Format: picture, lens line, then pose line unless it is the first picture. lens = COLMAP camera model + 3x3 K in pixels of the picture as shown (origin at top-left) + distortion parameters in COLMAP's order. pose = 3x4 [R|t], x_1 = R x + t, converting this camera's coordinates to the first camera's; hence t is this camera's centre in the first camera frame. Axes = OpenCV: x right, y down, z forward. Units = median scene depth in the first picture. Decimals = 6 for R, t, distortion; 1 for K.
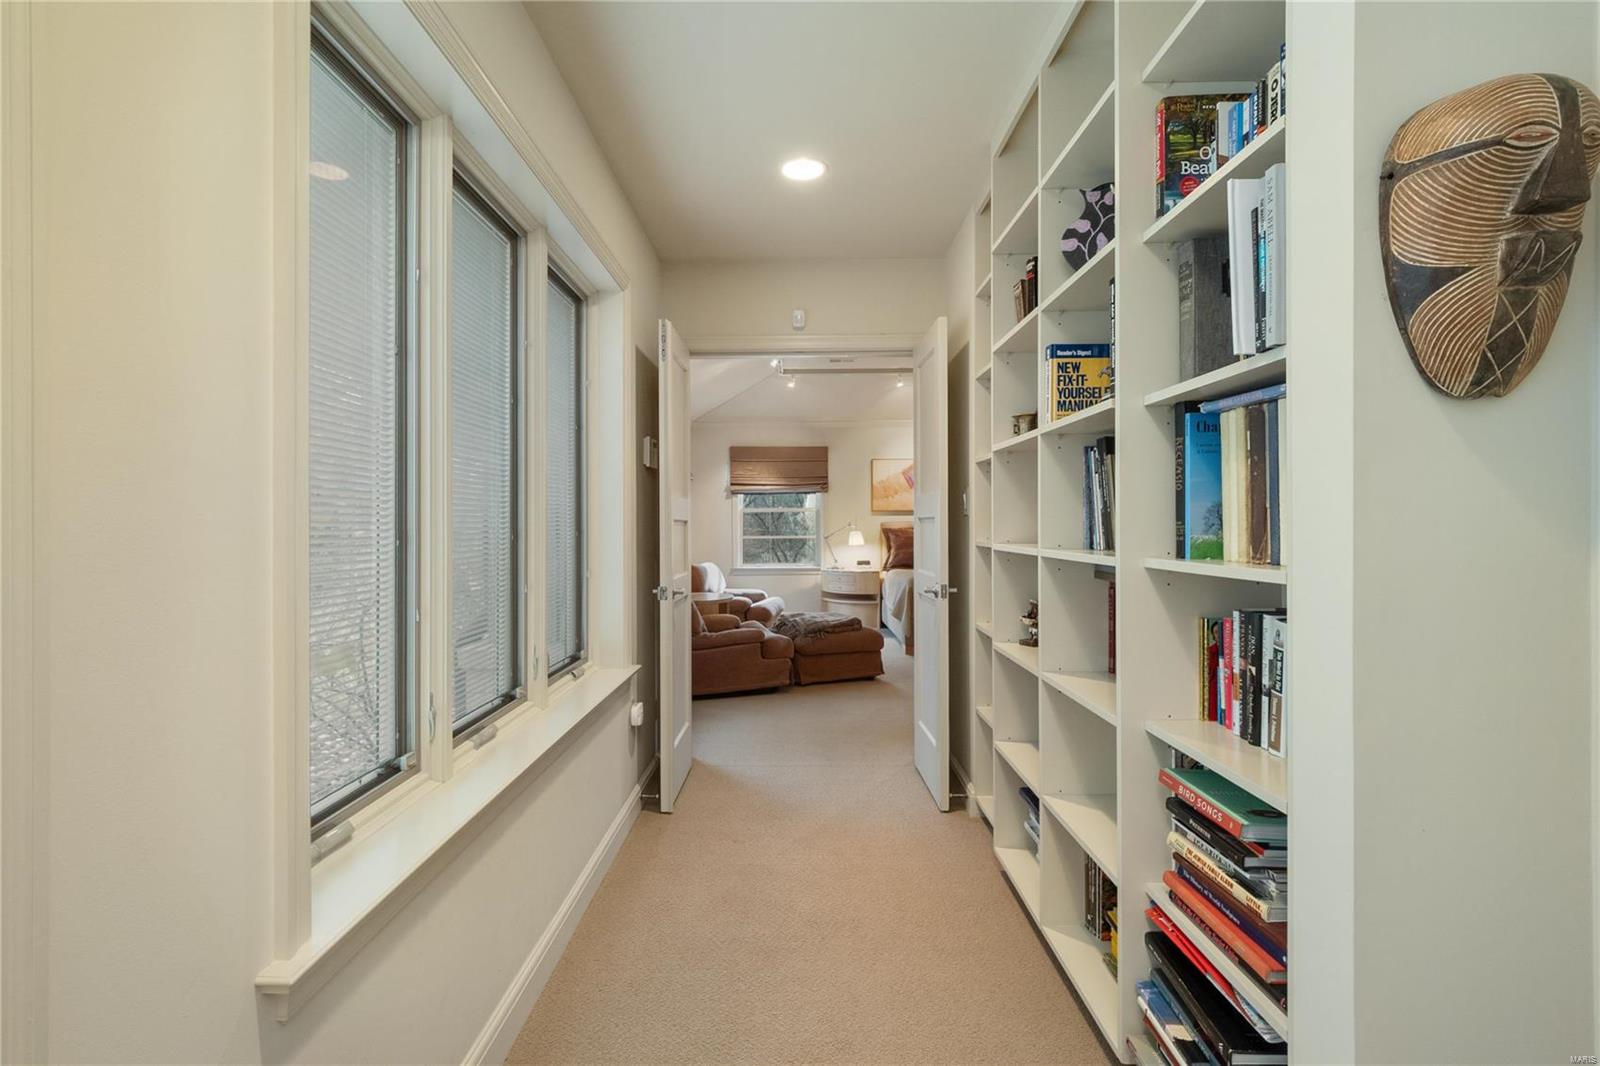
lens RADIAL K [[762.9, 0, 798.4], [0, 762.9, 527.4], [0, 0, 1]] dist [0.009466, -0.004786]
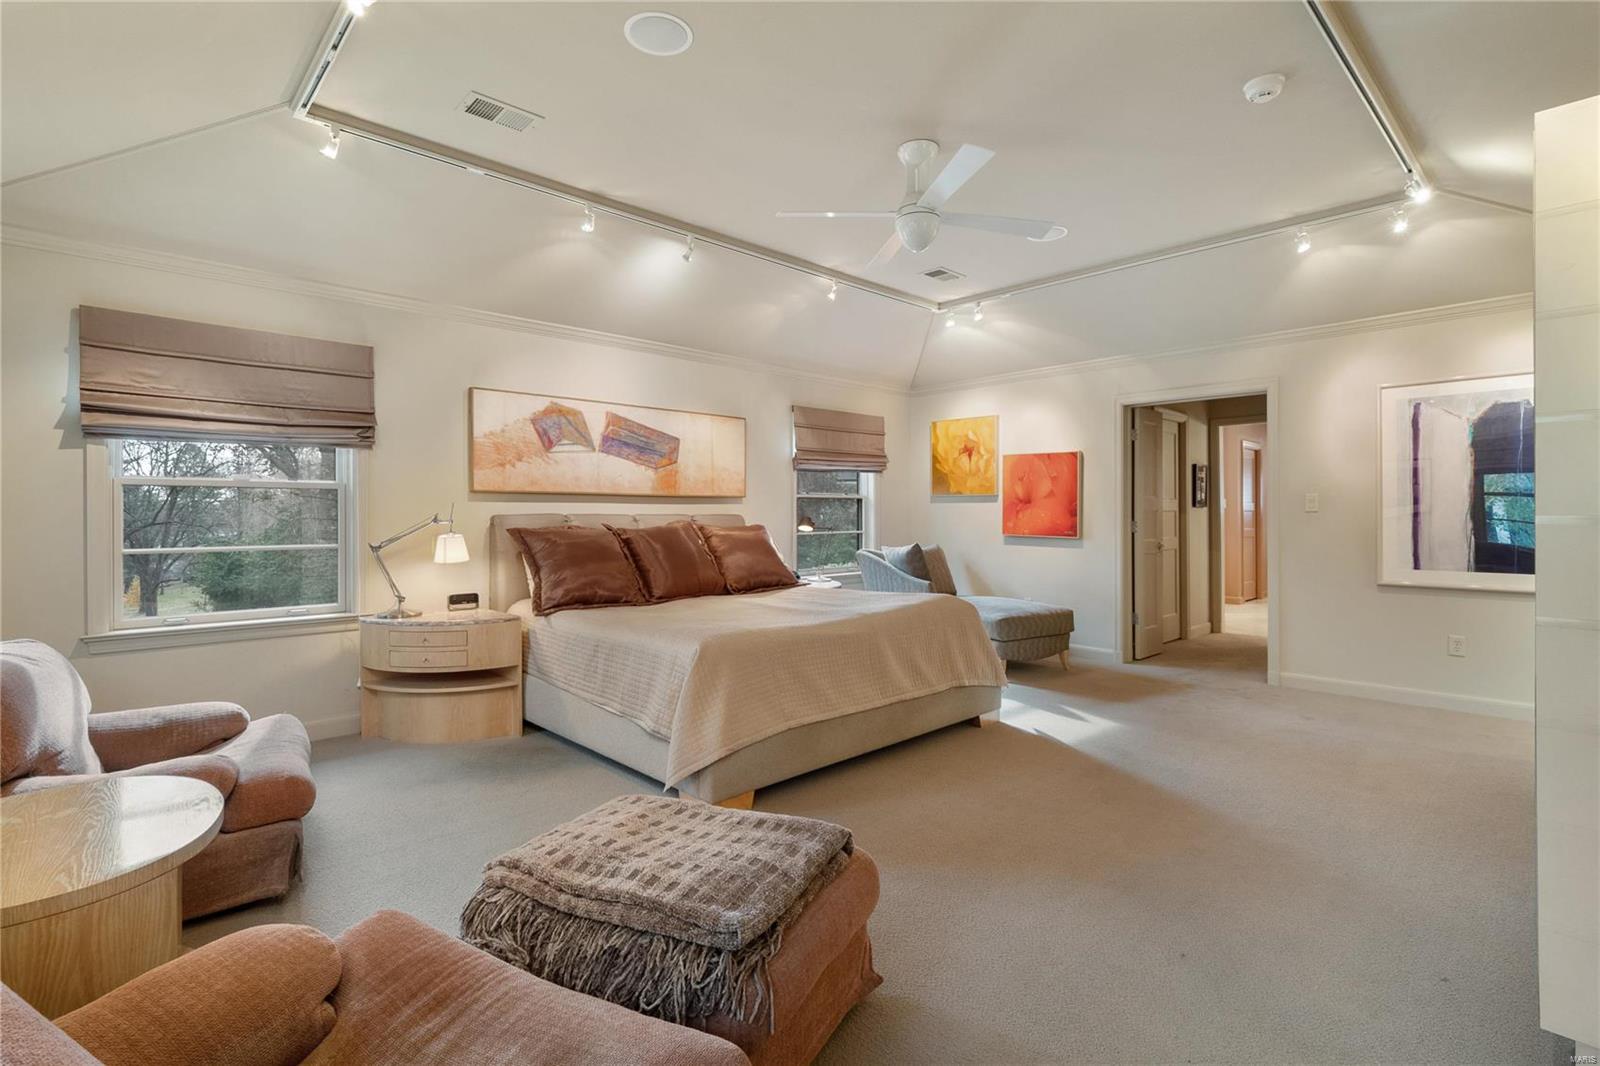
lens RADIAL K [[762.9, 0, 799.5], [0, 762.9, 523.3], [0, 0, 1]] dist [0.009466, -0.004786]
pose [[0.729672, -0.001527, 0.683796, -0.089254], [0.001853, 0.999998, 0.000256, -0.000792], [-0.683795, 0.001080, 0.729674, 0.498219]]
